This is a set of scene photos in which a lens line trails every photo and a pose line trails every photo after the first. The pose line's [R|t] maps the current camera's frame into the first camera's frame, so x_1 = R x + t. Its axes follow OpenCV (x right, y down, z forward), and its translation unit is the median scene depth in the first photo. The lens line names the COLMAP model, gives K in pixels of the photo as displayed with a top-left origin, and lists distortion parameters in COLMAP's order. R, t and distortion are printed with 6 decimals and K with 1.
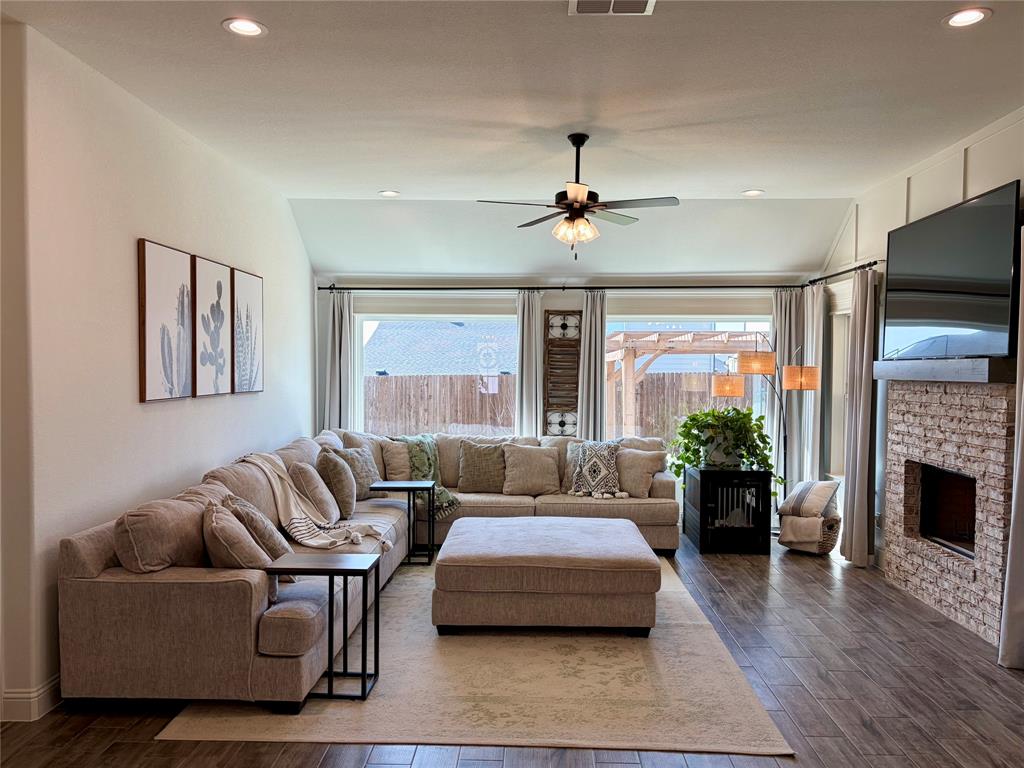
lens RADIAL K [[806.3, 0, 509.2], [0, 806.3, 390.9], [0, 0, 1]] dist [0.058353, -0.062776]
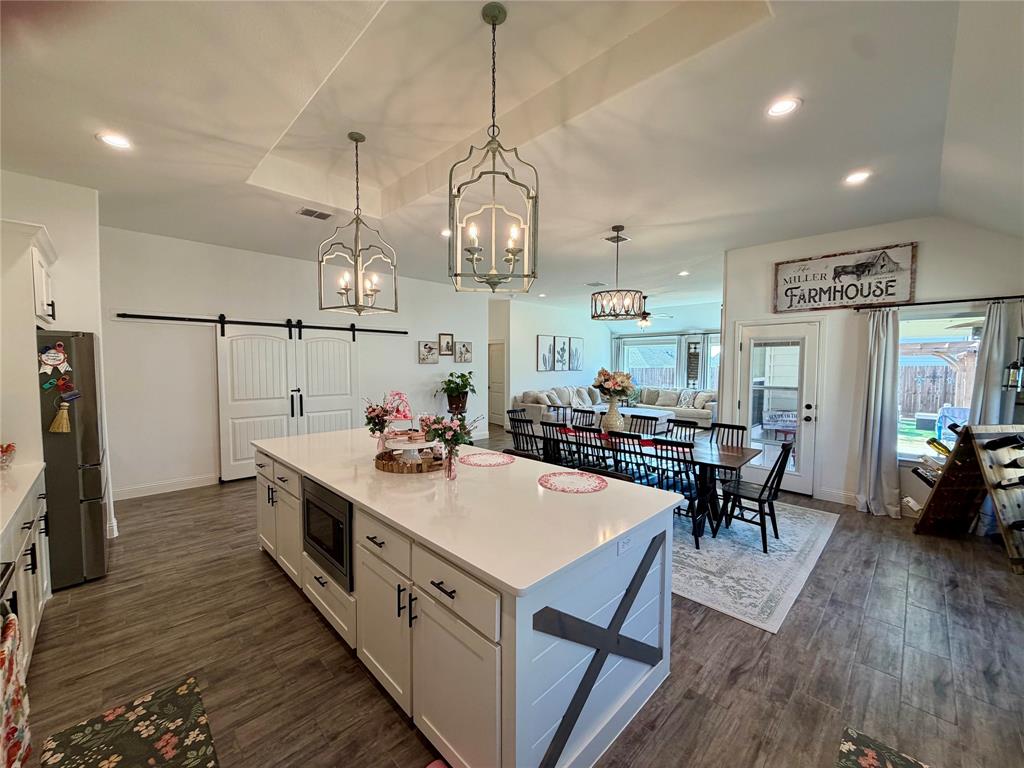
lens RADIAL K [[406.6, 0, 507.4], [0, 406.6, 383.9], [0, 0, 1]] dist [-0.000235, 0.000174]
pose [[0.724370, 0.032890, -0.688627, 0.778740], [-0.019931, 0.999443, 0.026770, 0.022188], [0.689123, -0.005666, 0.724622, -0.595585]]
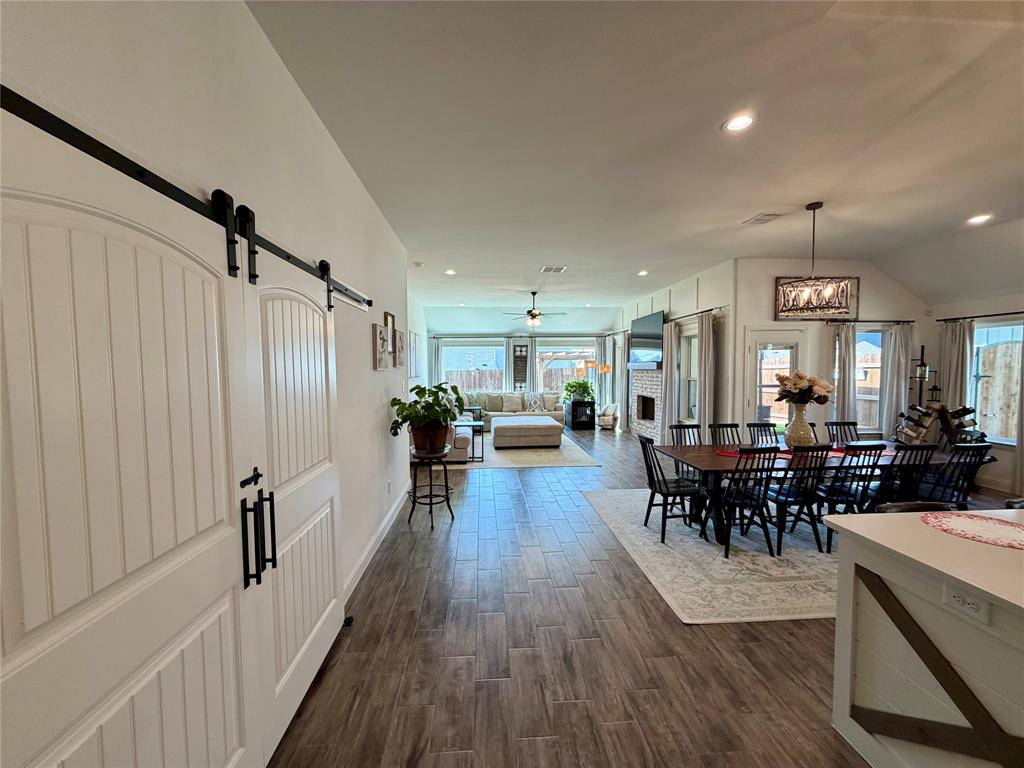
lens RADIAL K [[406.6, 0, 507.4], [0, 406.6, 383.9], [0, 0, 1]] dist [-0.000235, 0.000174]
pose [[0.995079, -0.016321, 0.097731, -0.157929], [0.014934, 0.999777, 0.014910, 0.013009], [-0.097953, -0.013377, 0.995101, -0.498376]]
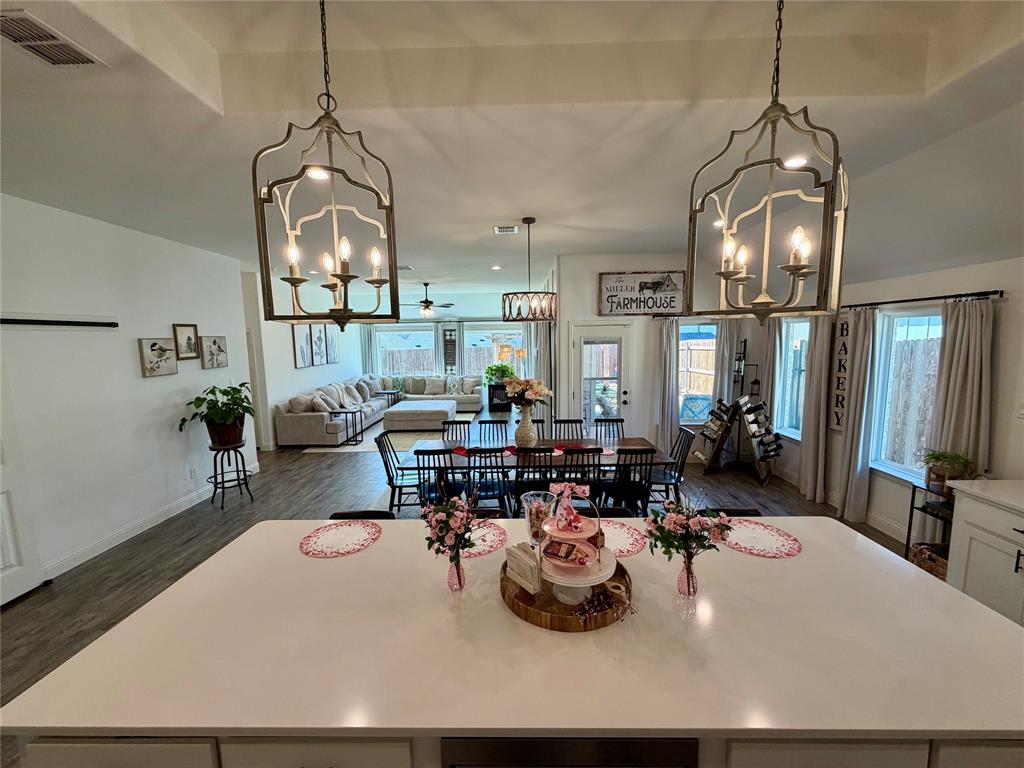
lens RADIAL K [[406.6, 0, 507.4], [0, 406.6, 383.9], [0, 0, 1]] dist [-0.000235, 0.000174]
pose [[0.999677, -0.022888, 0.011087, 0.345128], [0.021855, 0.996081, 0.085699, -0.039057], [-0.013006, -0.085429, 0.996259, -0.600507]]
